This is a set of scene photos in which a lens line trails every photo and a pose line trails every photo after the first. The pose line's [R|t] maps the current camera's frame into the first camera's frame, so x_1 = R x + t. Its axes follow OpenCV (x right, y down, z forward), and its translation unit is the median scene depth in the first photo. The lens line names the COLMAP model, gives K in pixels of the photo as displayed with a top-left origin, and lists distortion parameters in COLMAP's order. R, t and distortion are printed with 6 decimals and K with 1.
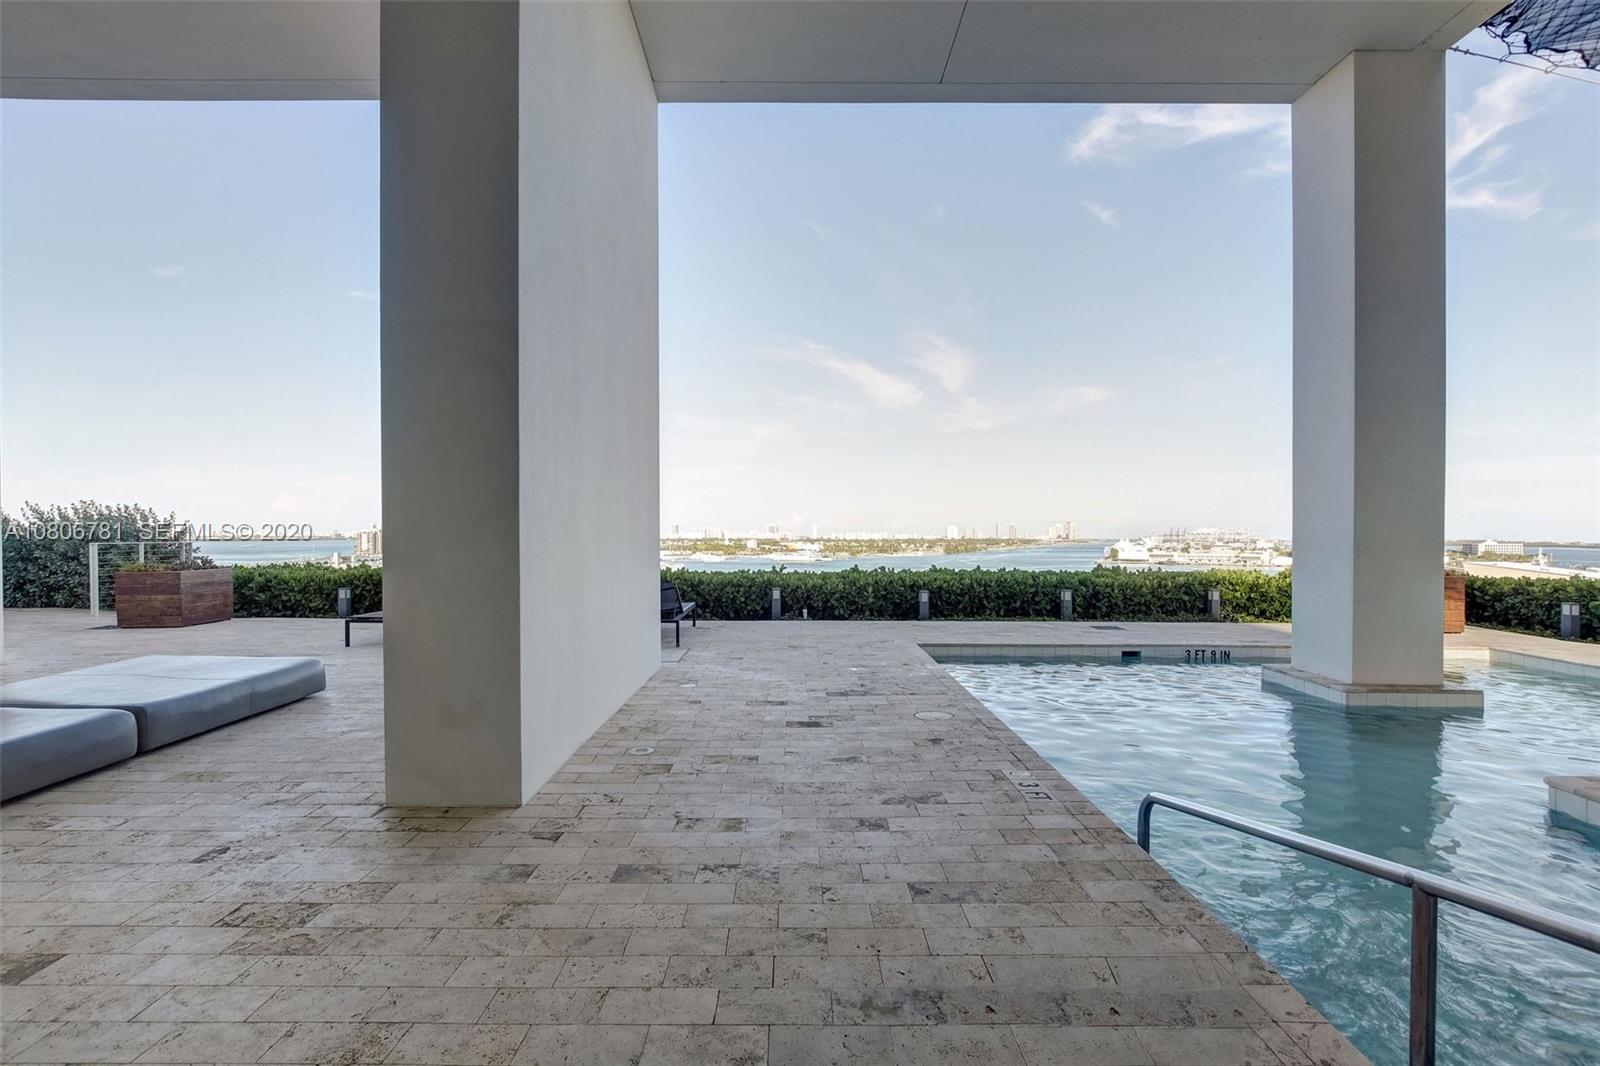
lens RADIAL K [[729.7, 0, 769.9], [0, 729.7, 547.2], [0, 0, 1]] dist [-0.002768, -0.000303]
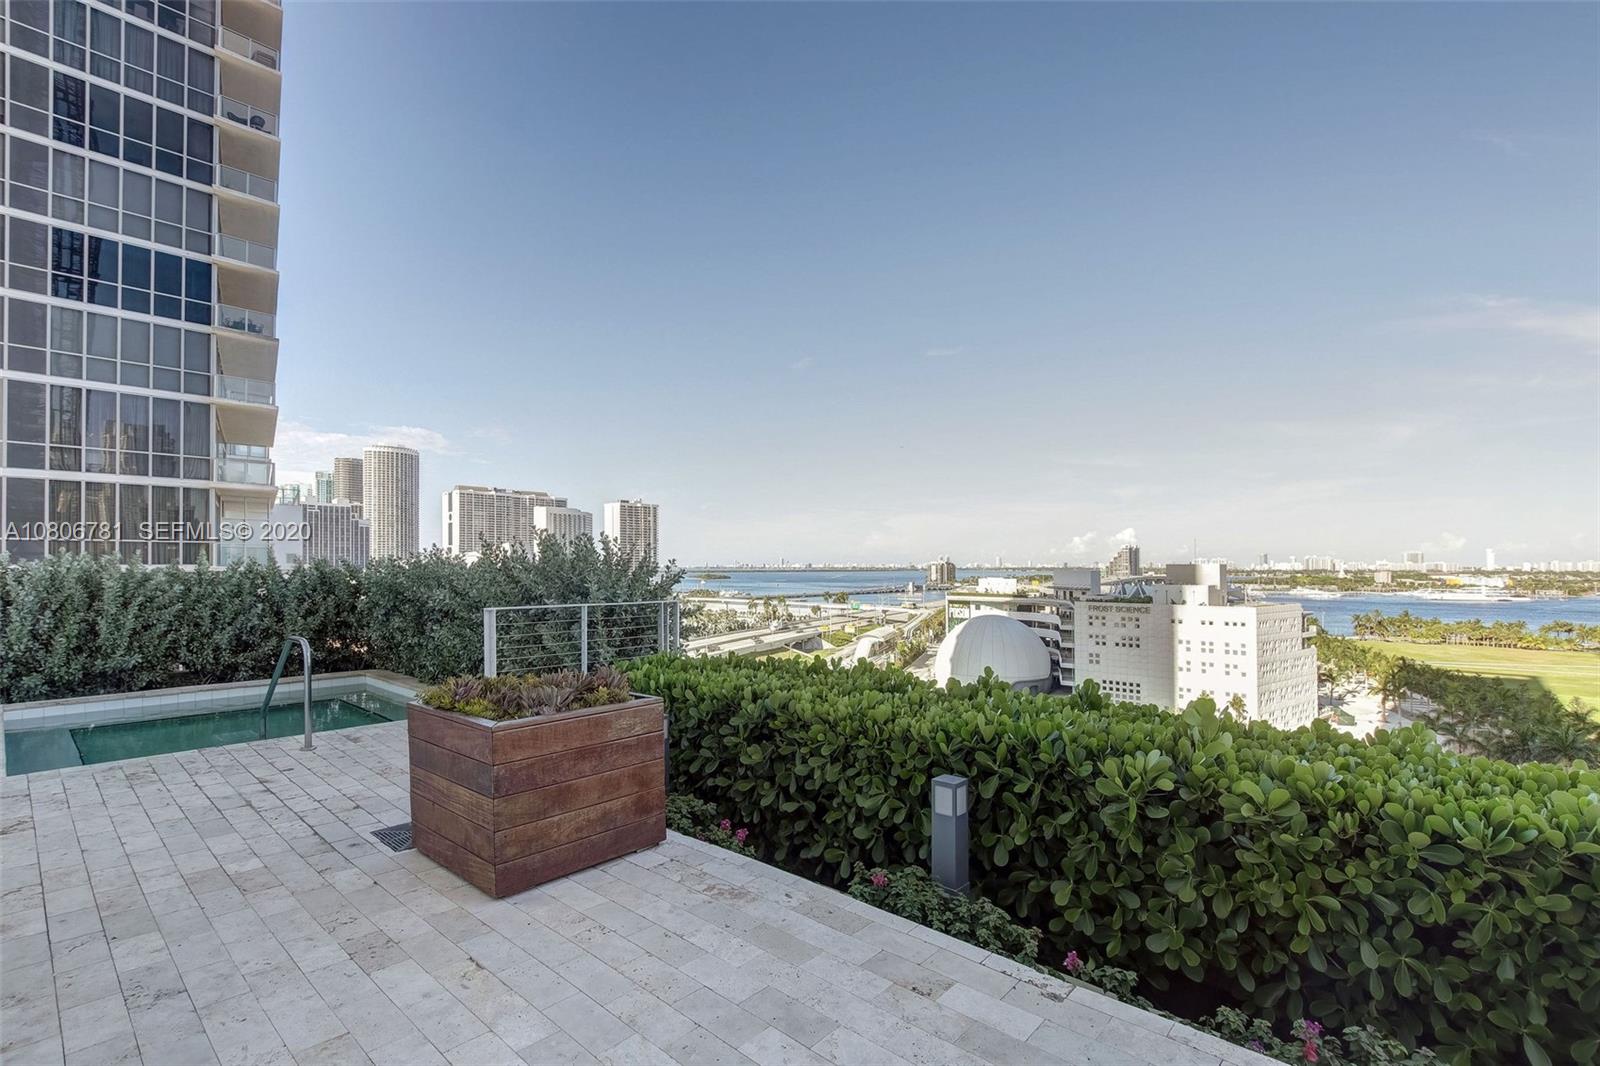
lens RADIAL K [[729.7, 0, 769.9], [0, 729.7, 547.2], [0, 0, 1]] dist [-0.002768, -0.000303]
pose [[0.746625, -0.017975, -0.665002, -0.429441], [-0.010685, 0.999182, -0.039004, -0.027789], [0.665159, 0.036226, 0.745822, 0.709241]]
